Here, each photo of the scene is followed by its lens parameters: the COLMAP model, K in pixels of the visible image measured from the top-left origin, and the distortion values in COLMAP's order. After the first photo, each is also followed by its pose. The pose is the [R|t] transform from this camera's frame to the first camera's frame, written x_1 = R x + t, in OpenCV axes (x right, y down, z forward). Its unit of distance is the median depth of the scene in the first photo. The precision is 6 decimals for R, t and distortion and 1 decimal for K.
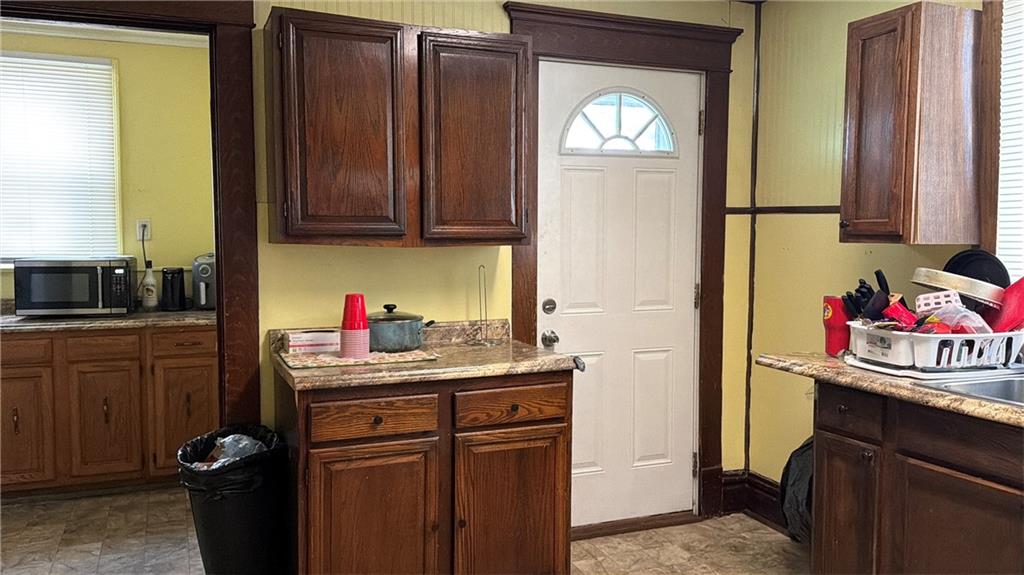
lens RADIAL K [[762.6, 0, 517.1], [0, 762.6, 291.2], [0, 0, 1]] dist [0.007806, -0.001410]
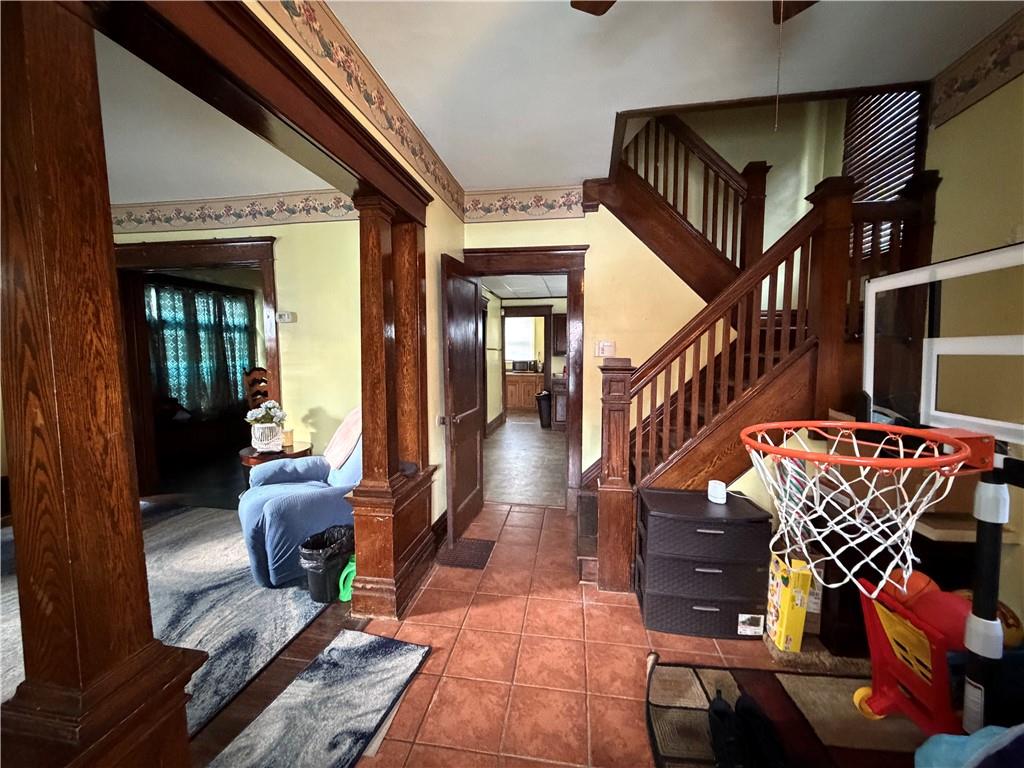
lens RADIAL K [[411.2, 0, 513.8], [0, 411.2, 384.5], [0, 0, 1]] dist [0.000015, 0.000000]
pose [[0.854483, 0.038887, -0.518021, 0.598595], [-0.029652, 0.999219, 0.026100, 0.037303], [0.518632, -0.006942, 0.854970, -1.053410]]
